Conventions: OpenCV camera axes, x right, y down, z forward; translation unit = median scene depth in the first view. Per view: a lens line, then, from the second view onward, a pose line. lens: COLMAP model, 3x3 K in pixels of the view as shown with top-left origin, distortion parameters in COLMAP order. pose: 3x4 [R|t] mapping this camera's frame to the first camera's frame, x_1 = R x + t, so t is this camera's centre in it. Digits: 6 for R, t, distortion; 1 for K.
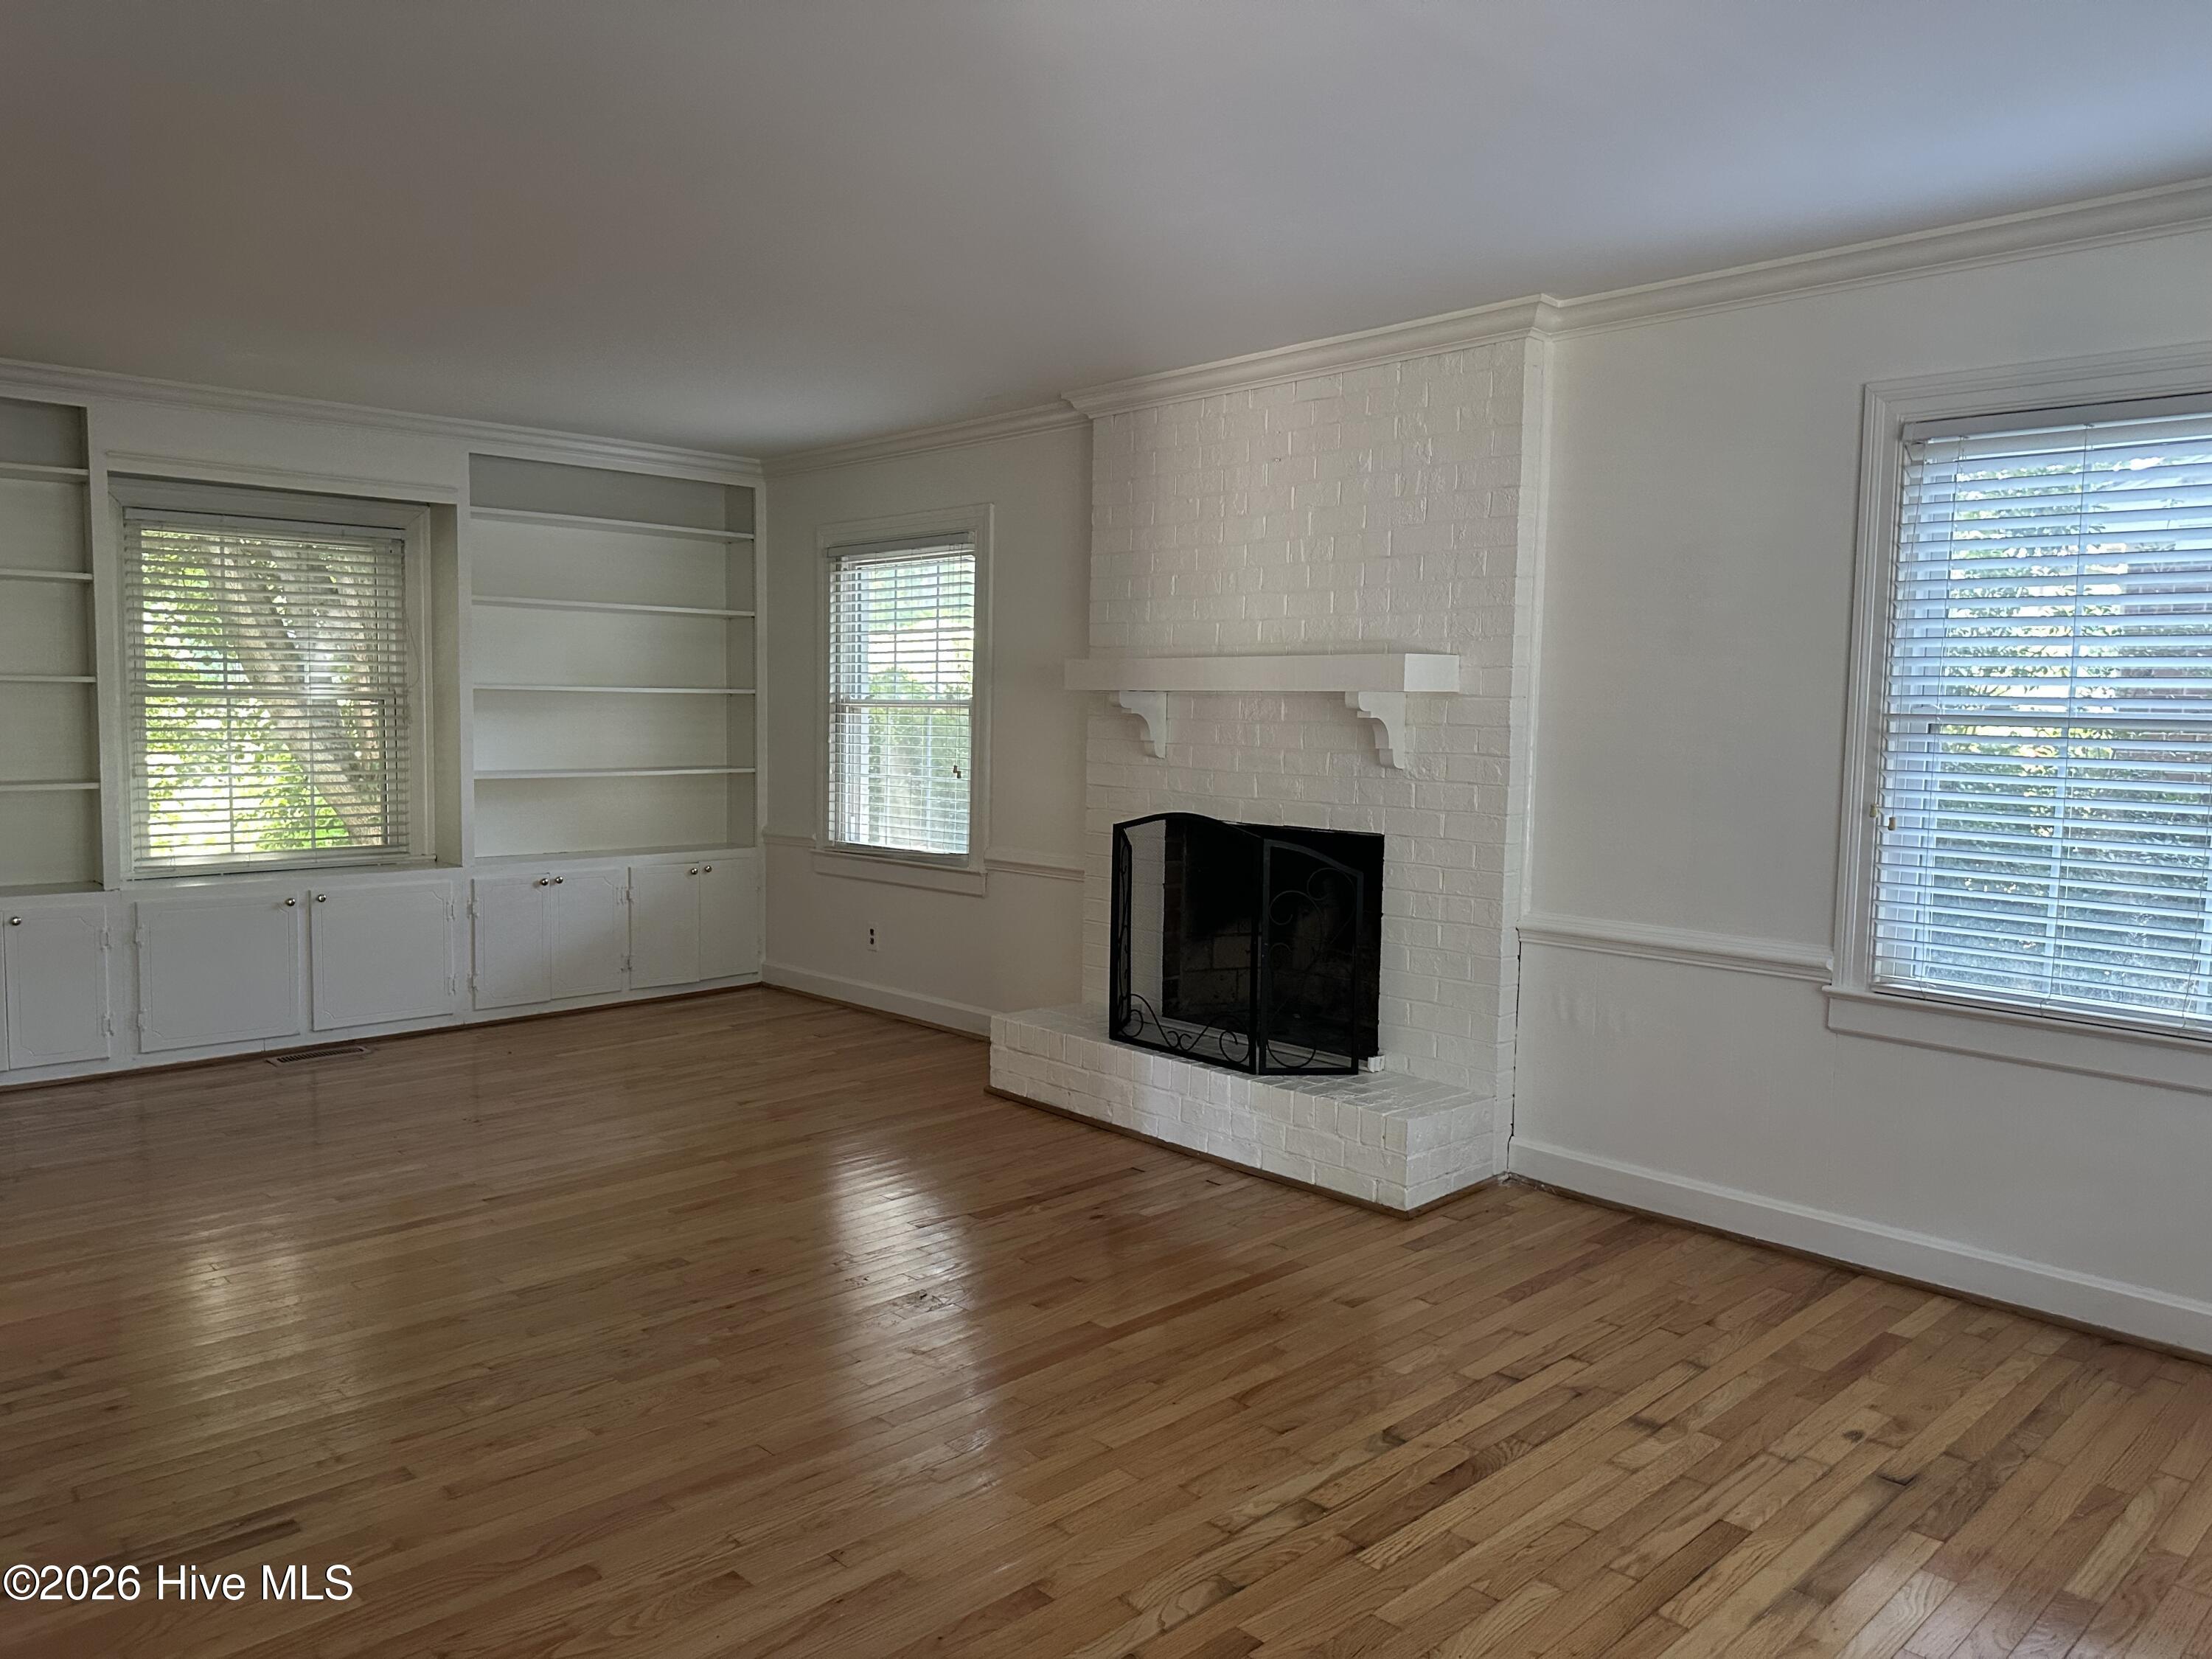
lens RADIAL K [[1567.4, 0, 1101.2], [0, 1567.4, 832.8], [0, 0, 1]] dist [0.161823, -0.198907]
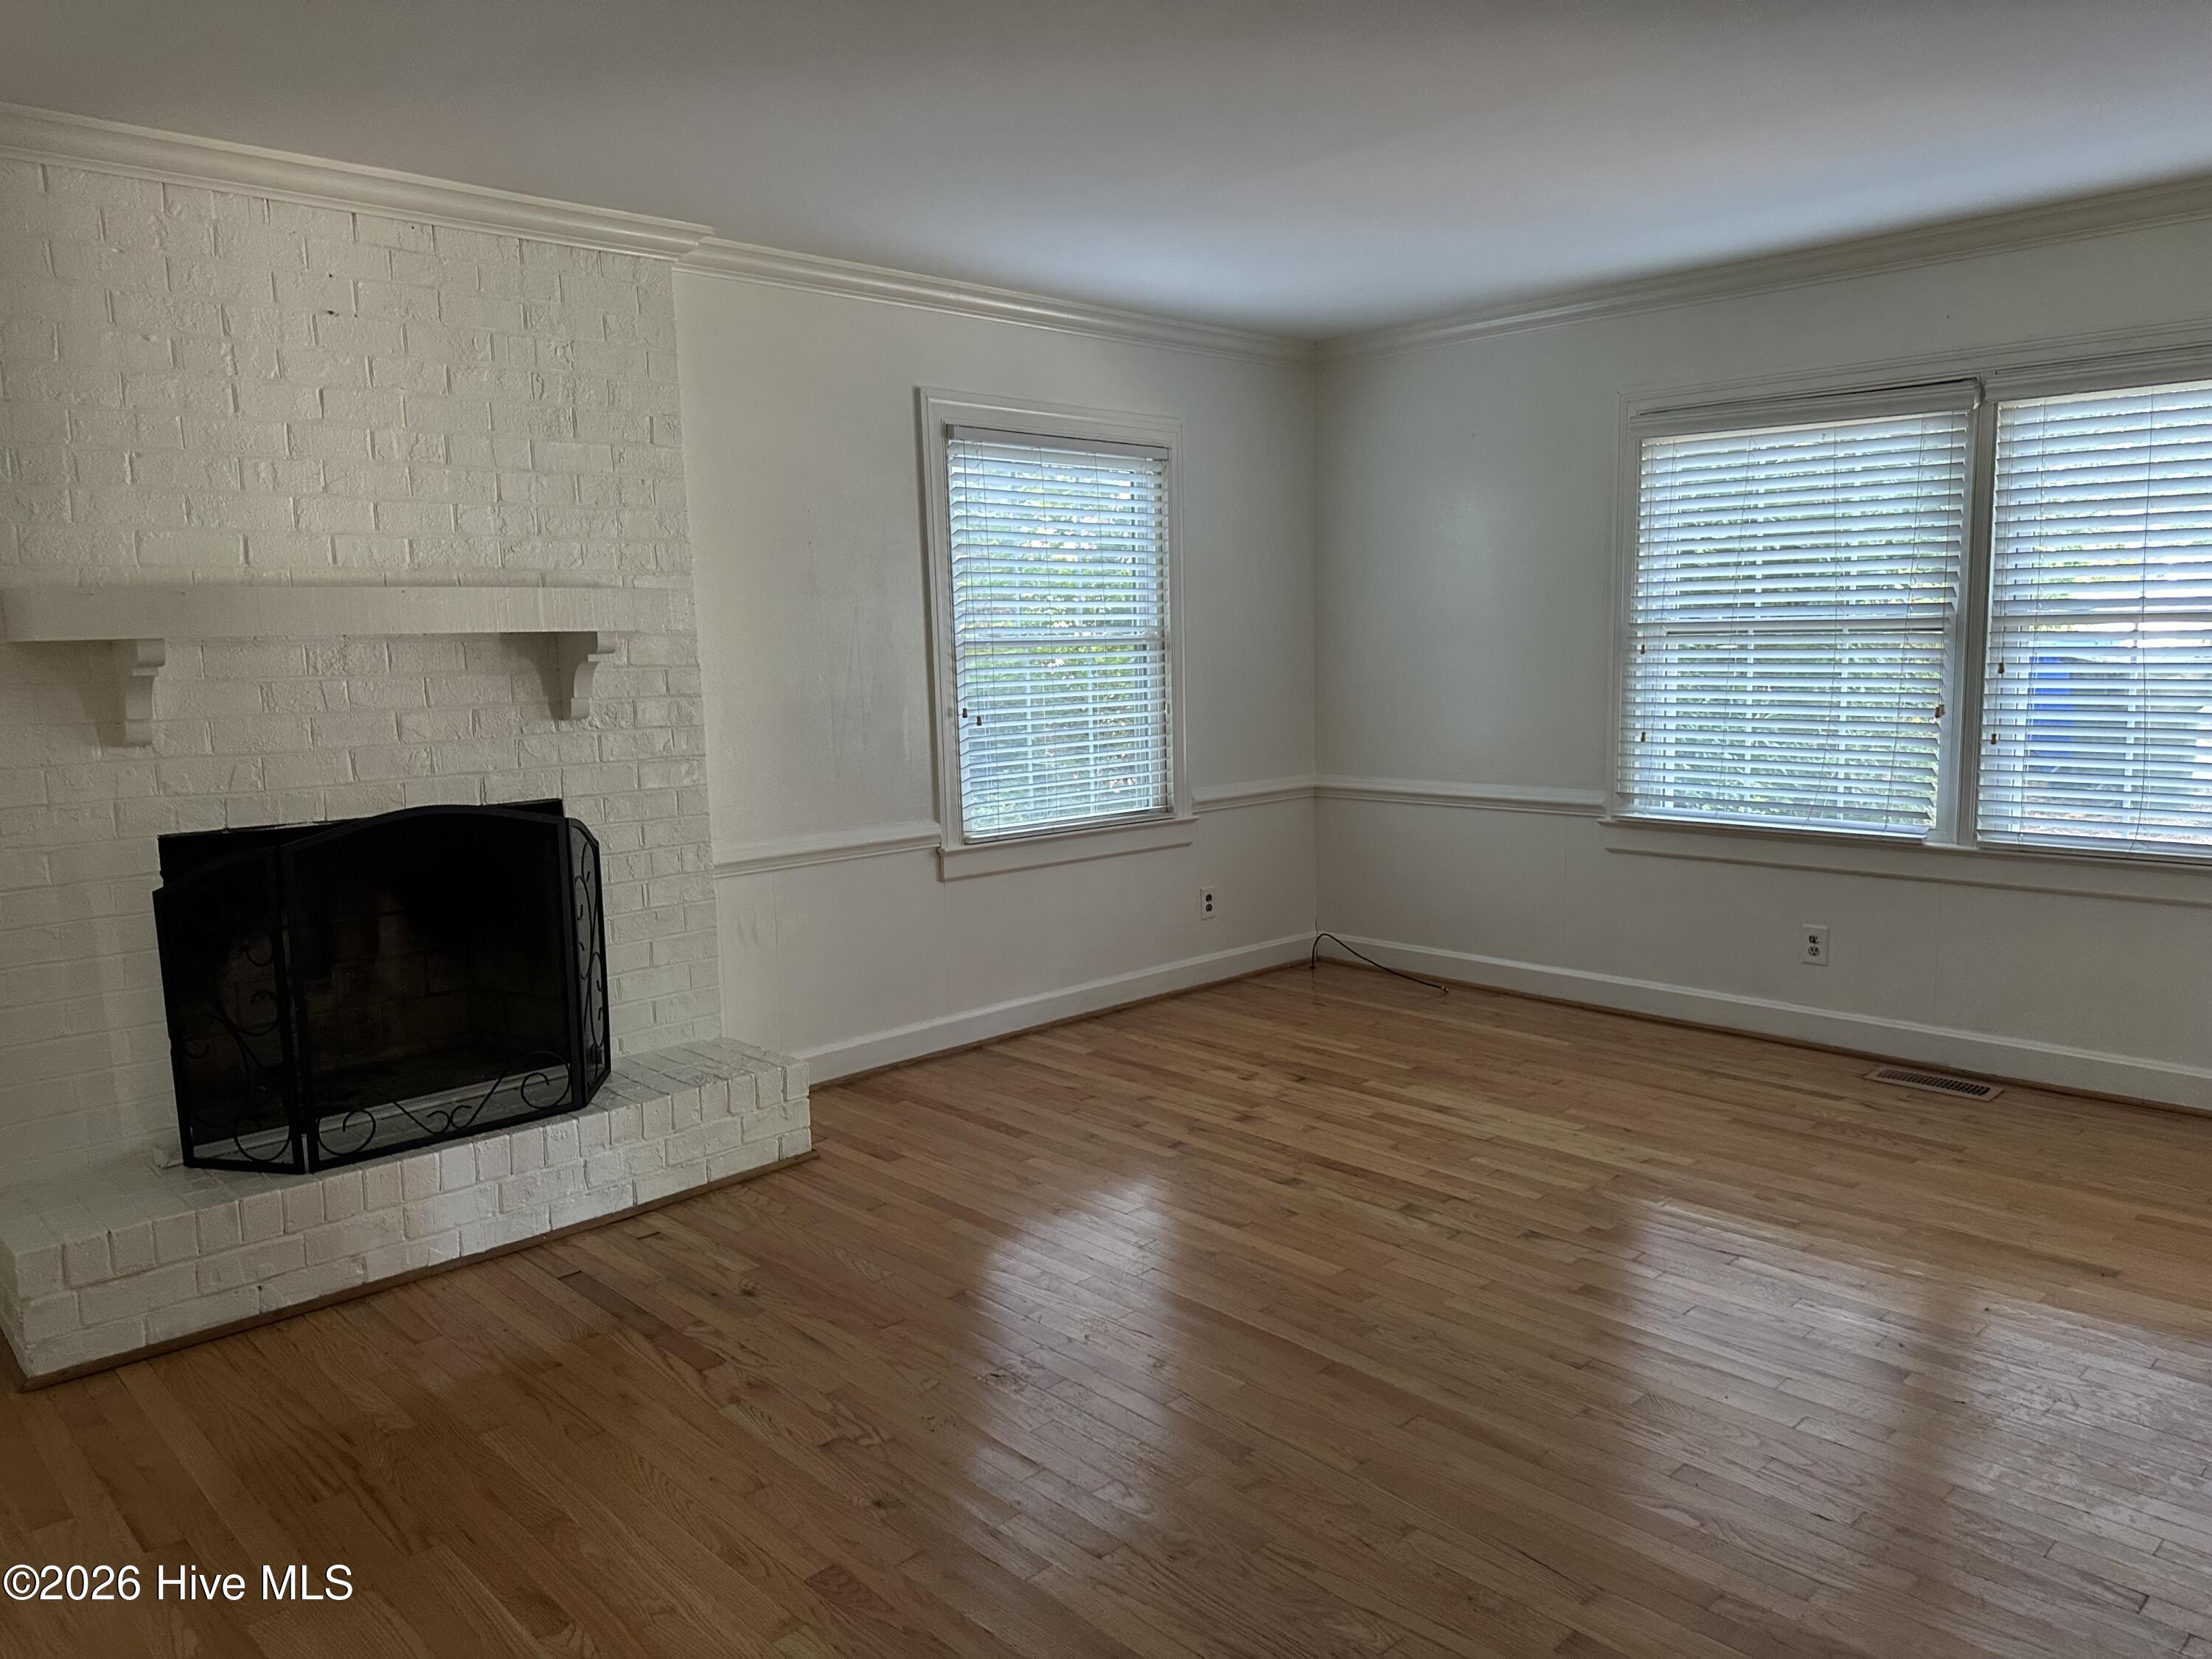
lens RADIAL K [[1567.4, 0, 1101.2], [0, 1567.4, 832.8], [0, 0, 1]] dist [0.161823, -0.198907]
pose [[-0.003830, -0.144458, 0.989504, -0.895768], [0.105800, 0.983898, 0.144049, -0.097700], [-0.994380, 0.105241, 0.011515, 0.915480]]
